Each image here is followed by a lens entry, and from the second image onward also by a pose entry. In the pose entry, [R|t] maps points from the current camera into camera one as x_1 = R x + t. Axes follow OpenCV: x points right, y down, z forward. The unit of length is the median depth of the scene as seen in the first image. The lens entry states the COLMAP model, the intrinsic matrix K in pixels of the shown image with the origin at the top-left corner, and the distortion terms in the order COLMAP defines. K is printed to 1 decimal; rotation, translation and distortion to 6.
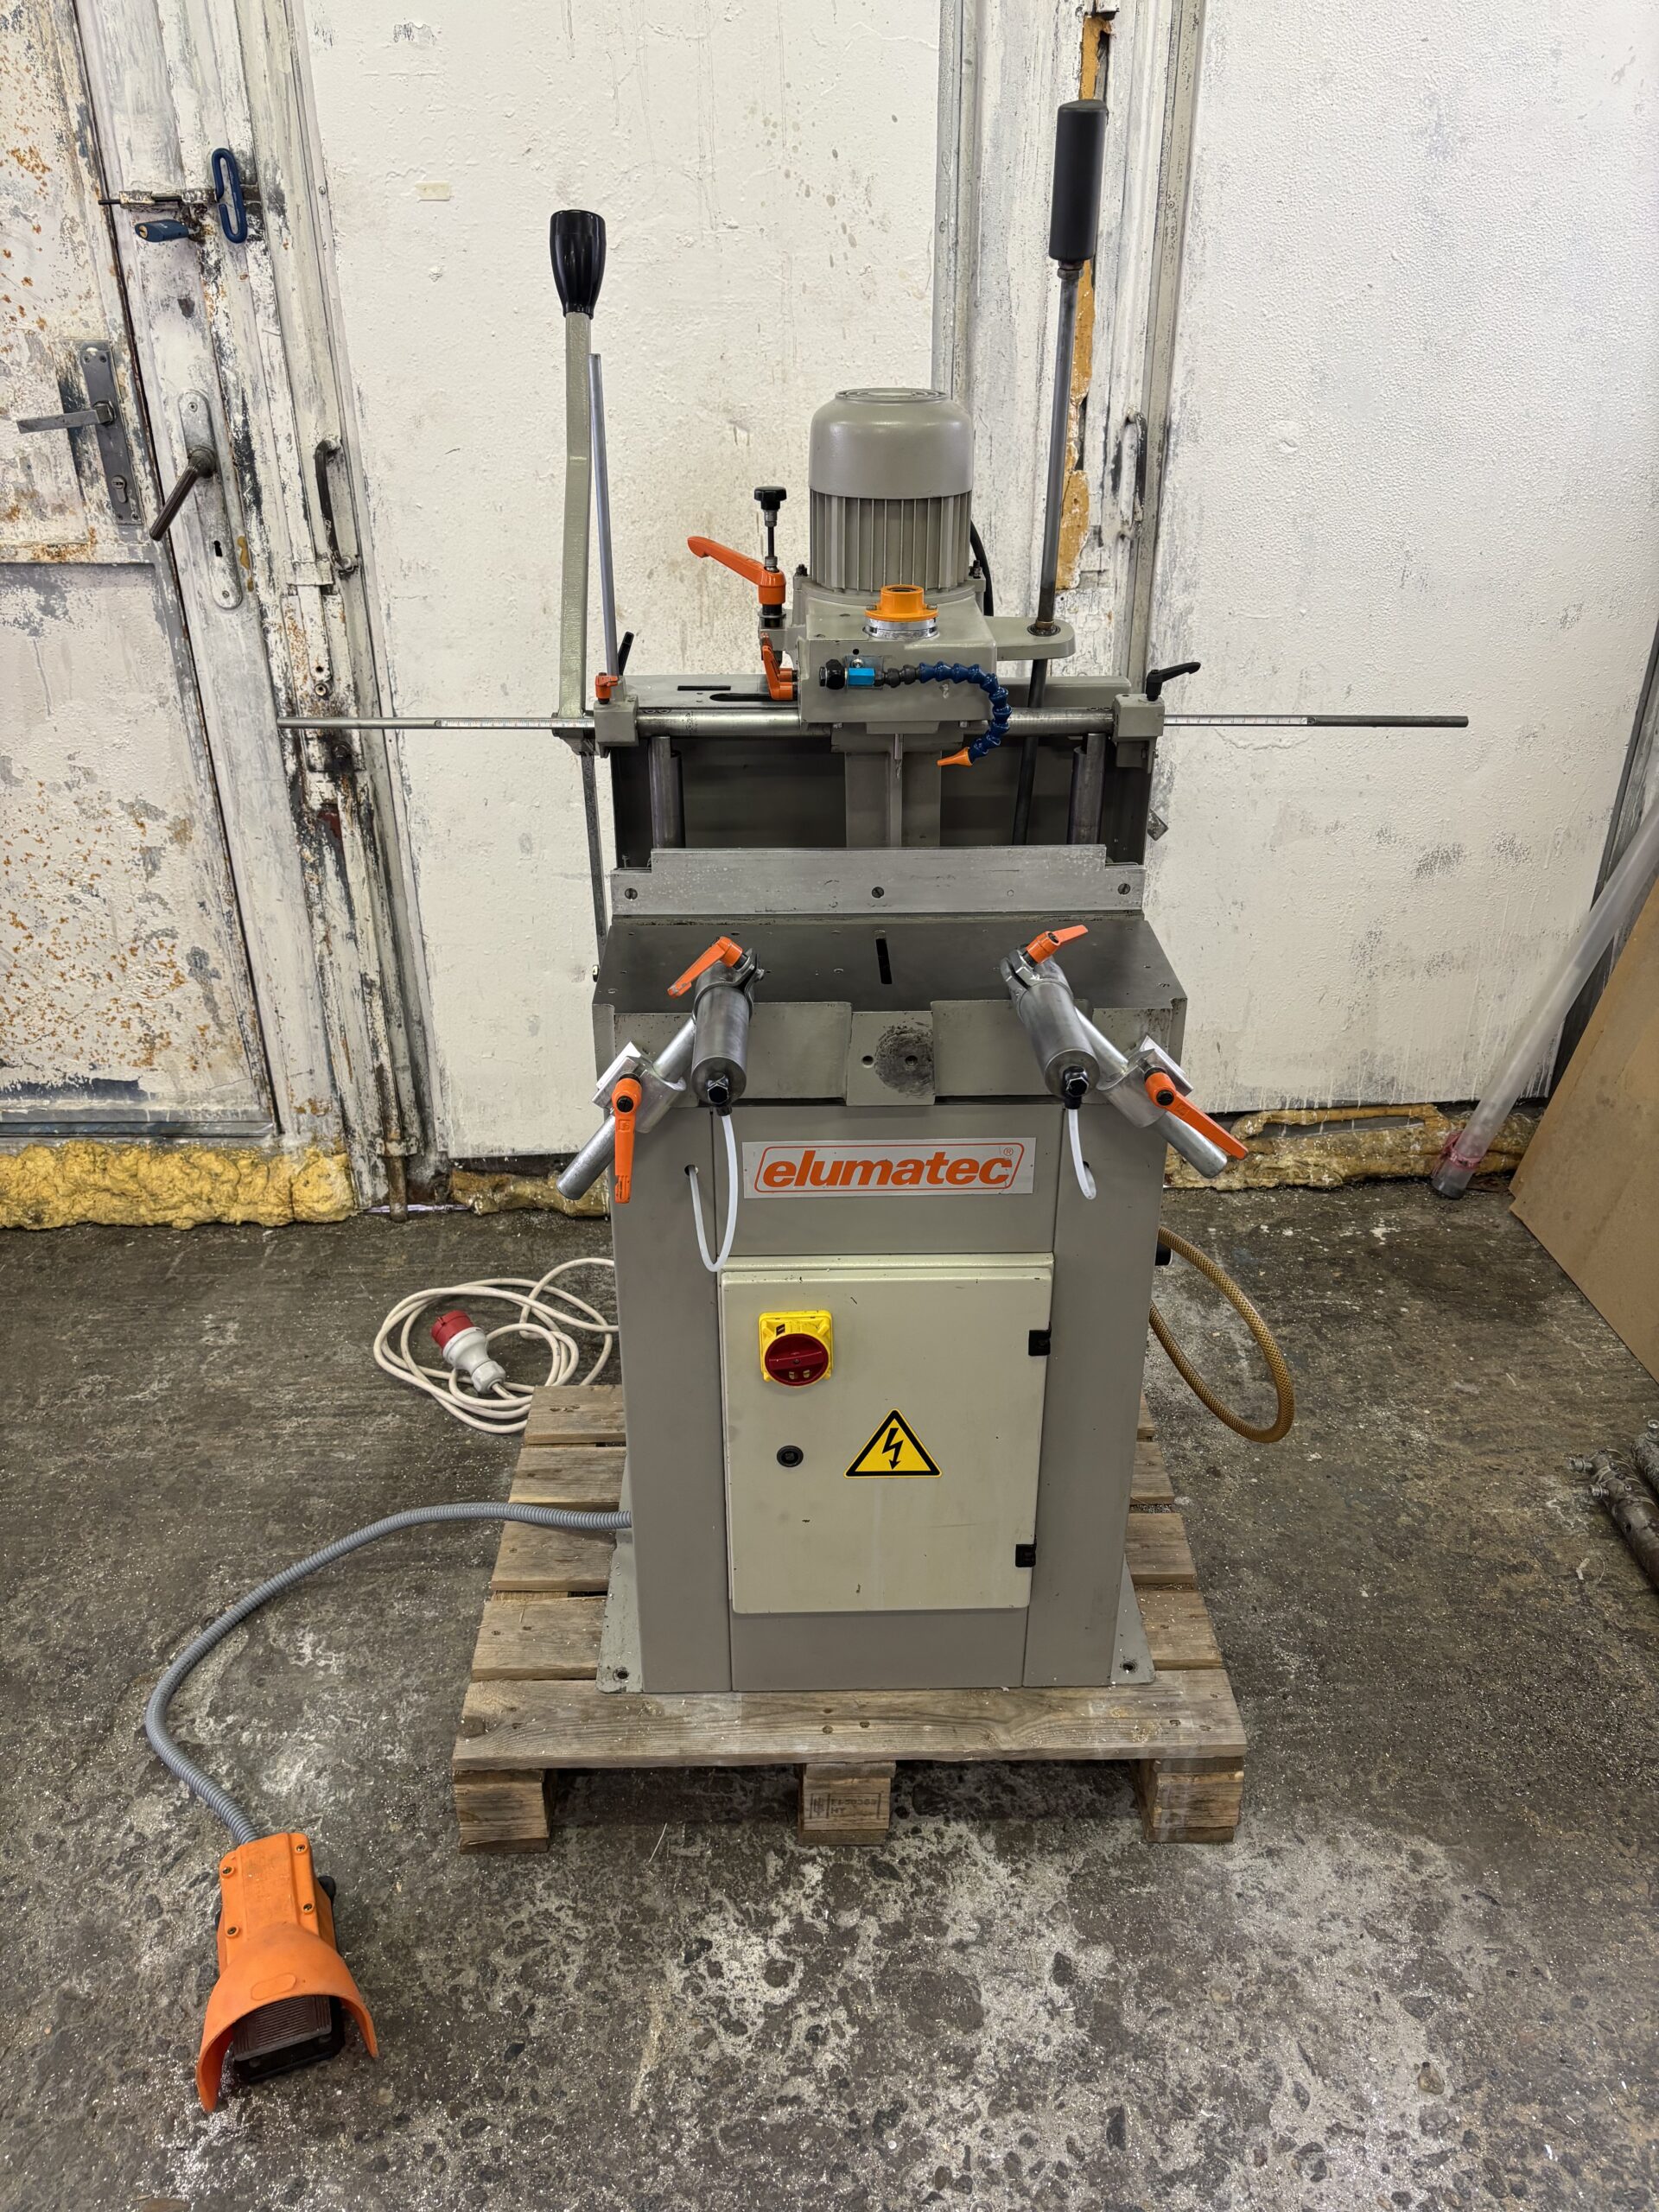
lens RADIAL K [[1662.5, 0, 827.4], [0, 1662.5, 1111.8], [0, 0, 1]] dist [0.047796, -0.054887]
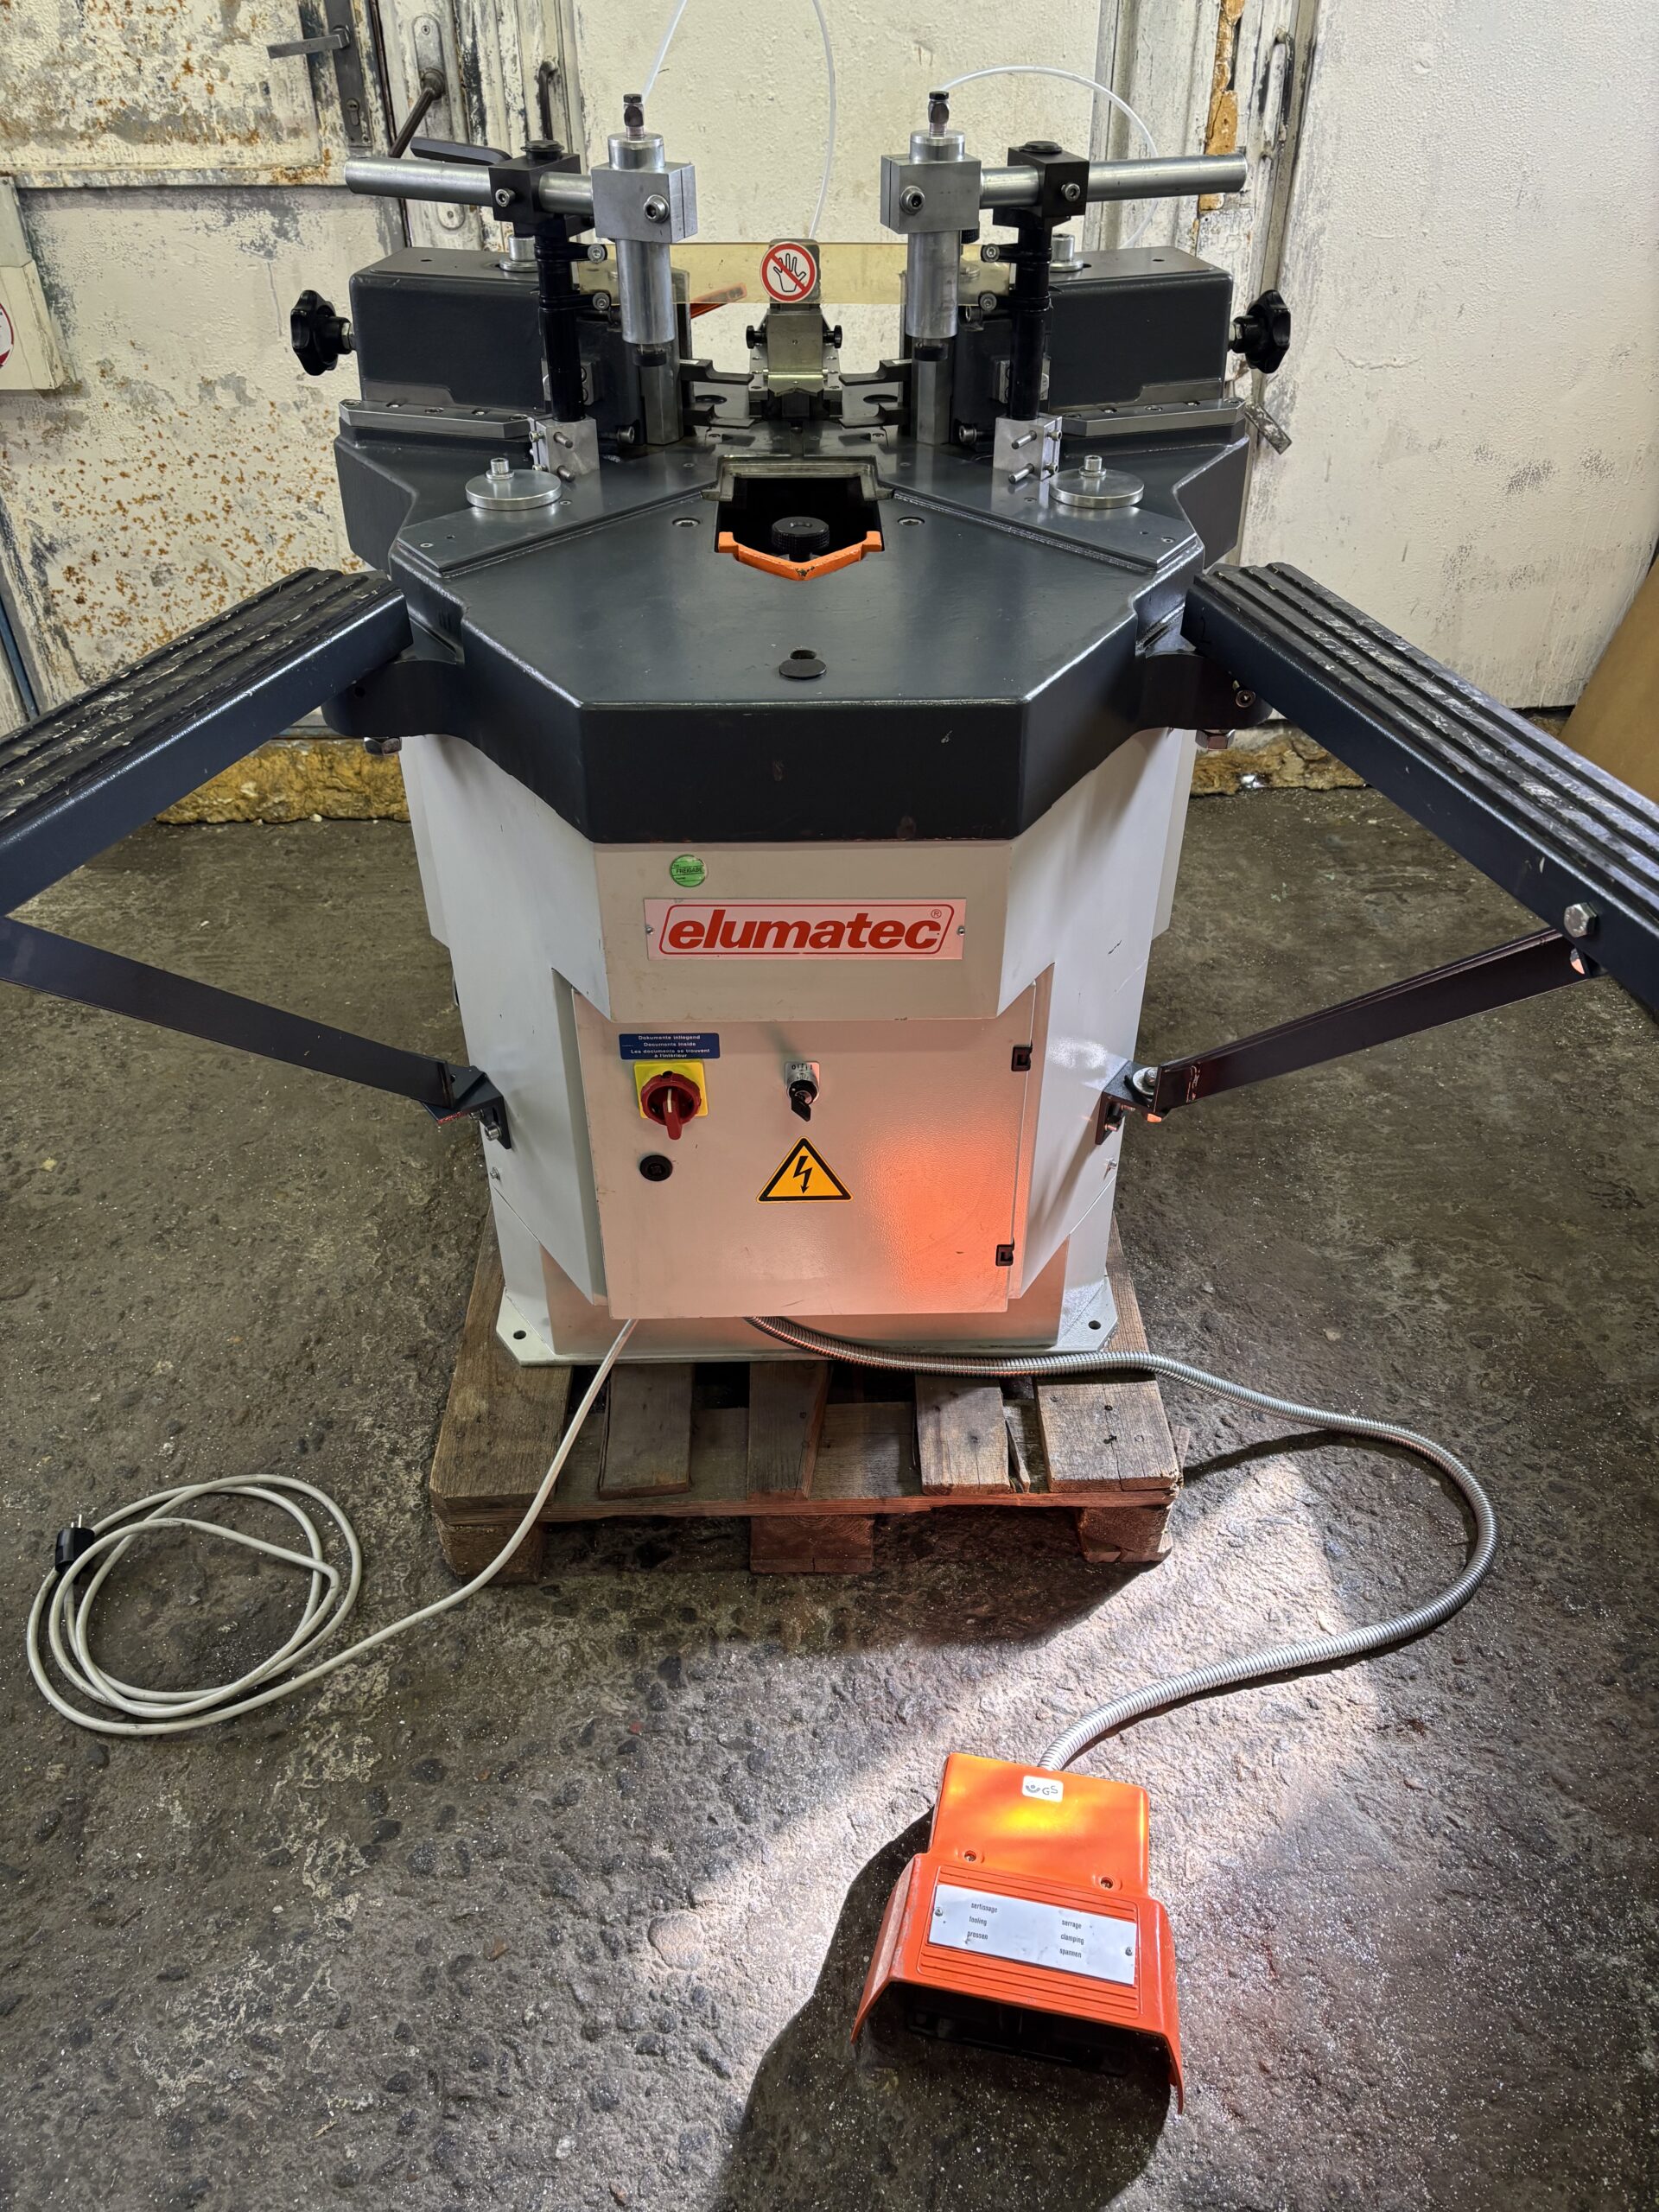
lens RADIAL K [[1660.0, 0, 842.3], [0, 1660.0, 1100.5], [0, 0, 1]] dist [0.067072, -0.077303]
pose [[0.999997, -0.002078, 0.001195, -0.102313], [0.001859, 0.987006, 0.160671, 0.086996], [-0.001513, -0.160668, 0.987007, -0.183270]]
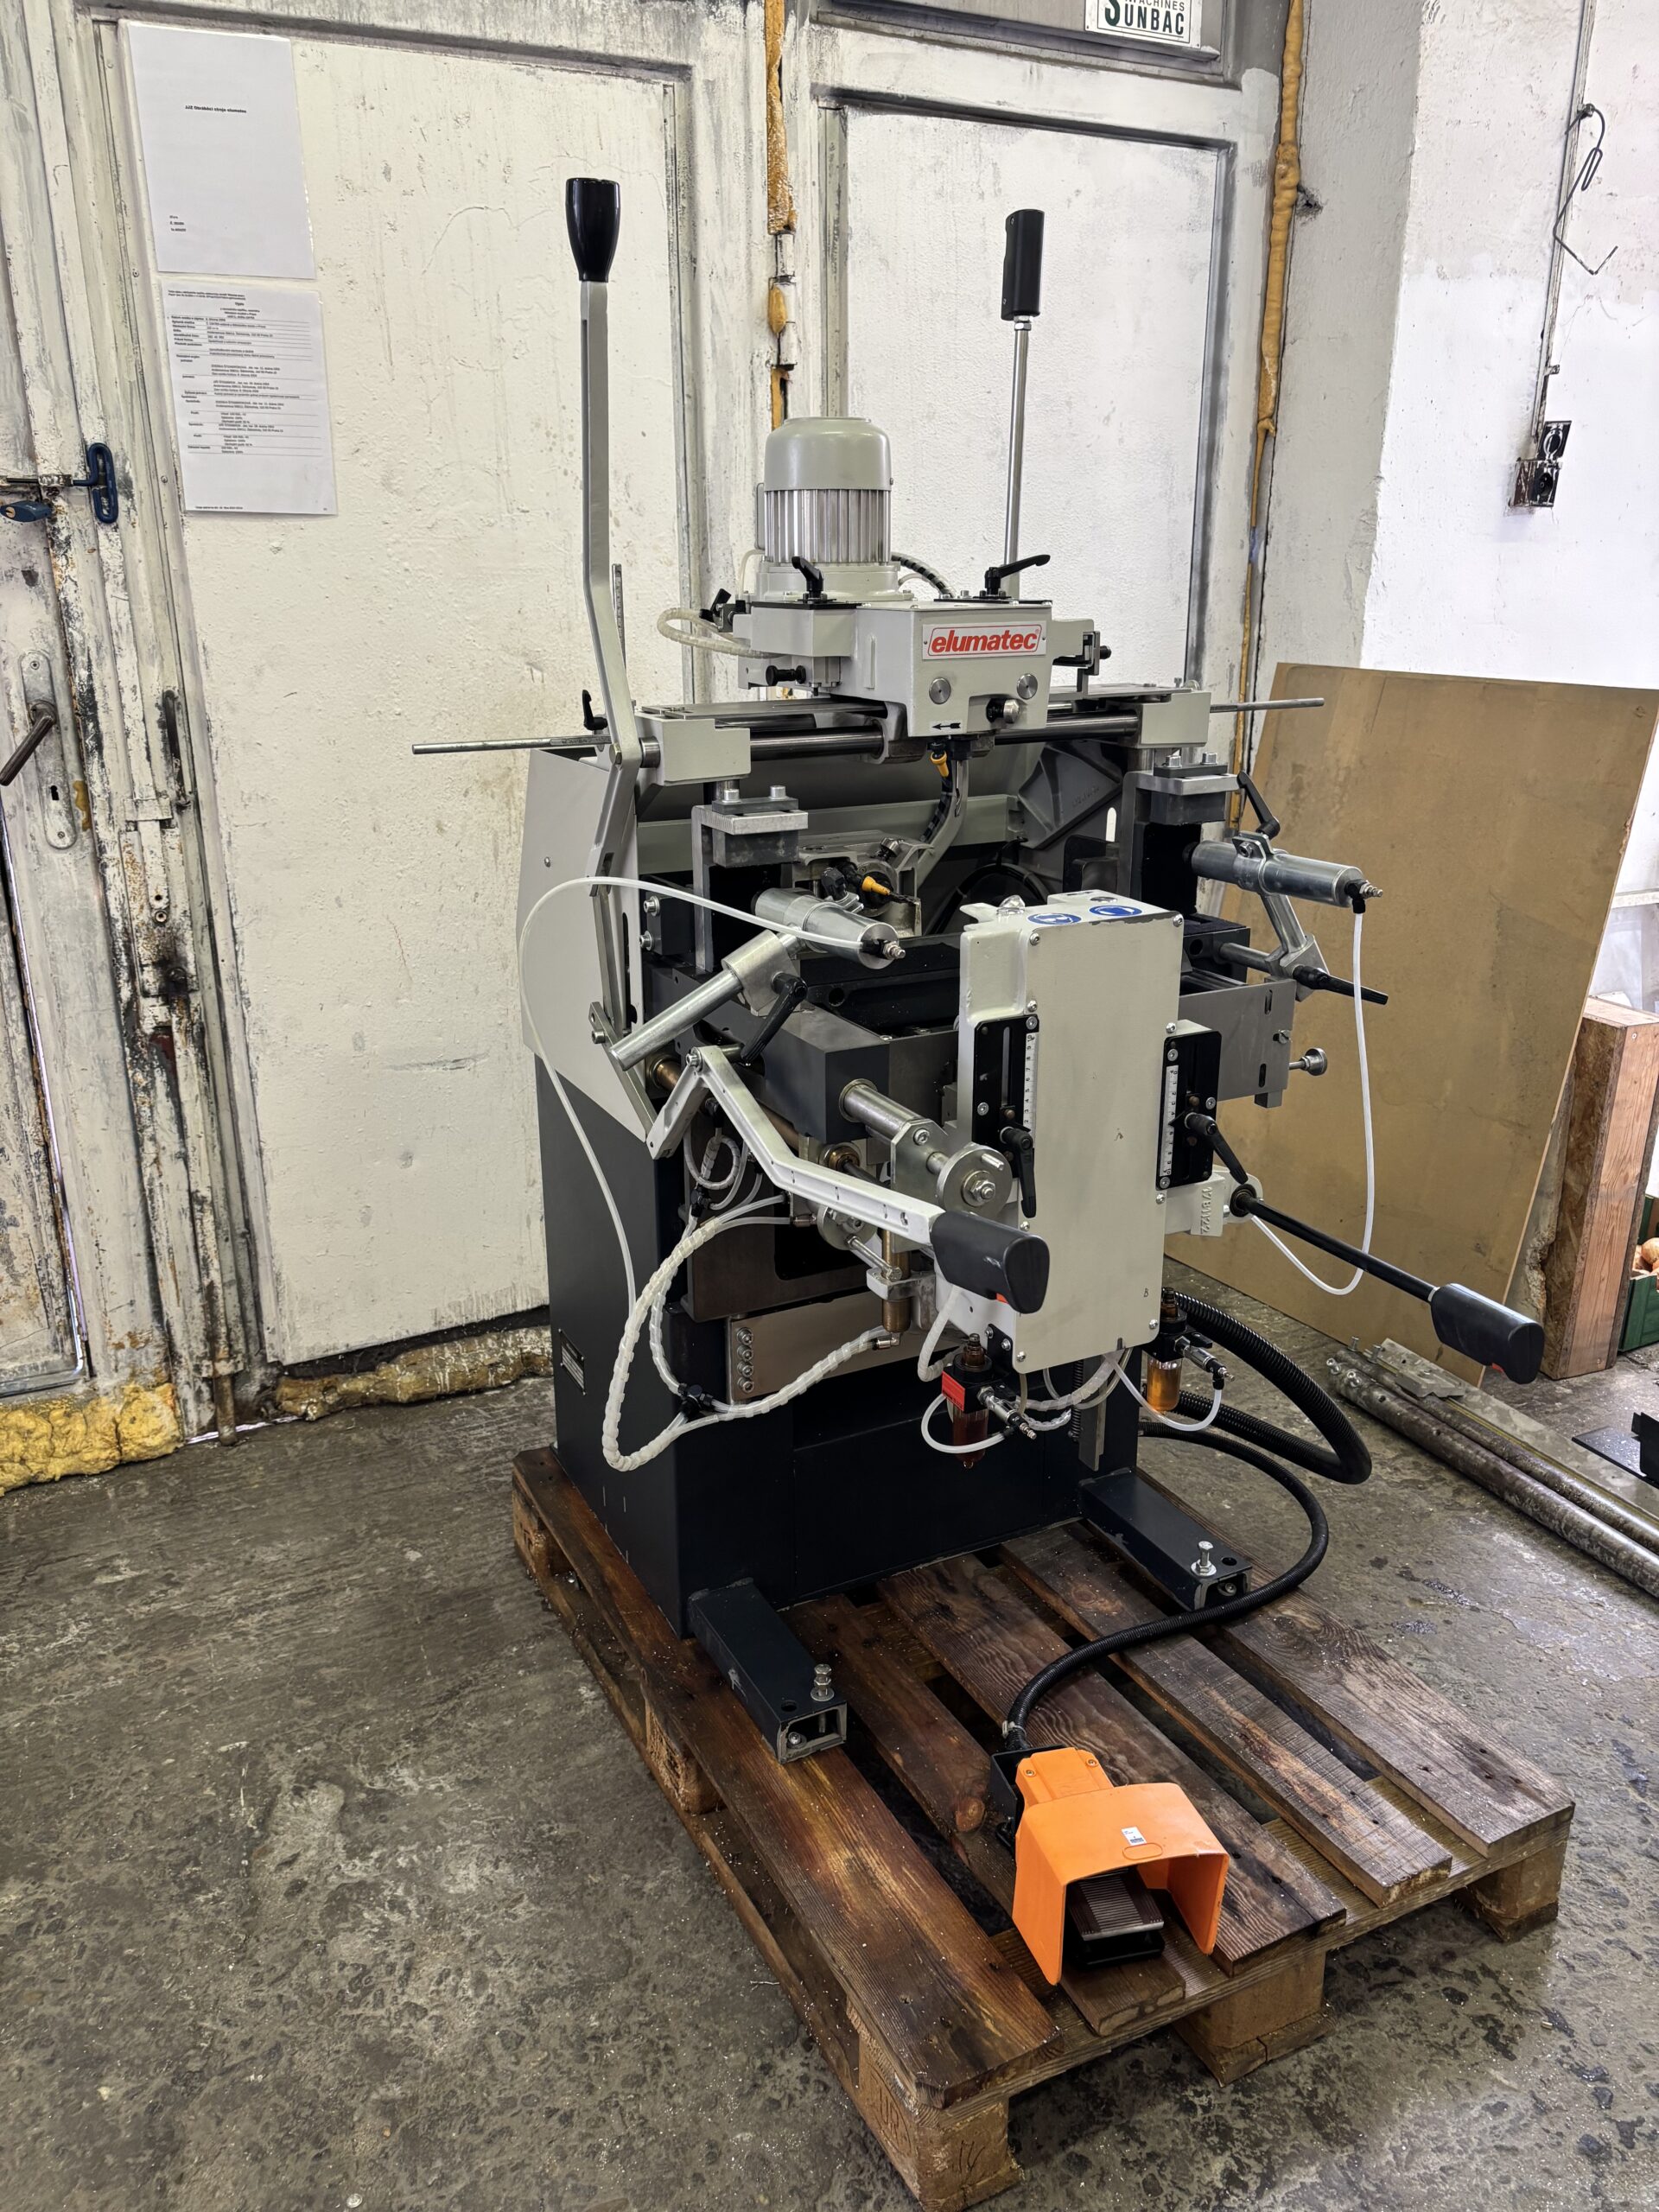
lens RADIAL K [[1673.2, 0, 817.8], [0, 1673.2, 1098.5], [0, 0, 1]] dist [0.027197, -0.012055]
pose [[0.911812, -0.128908, 0.389848, -0.353031], [0.198678, 0.969408, -0.144138, 0.094231], [-0.359341, 0.208880, 0.909529, -0.089571]]
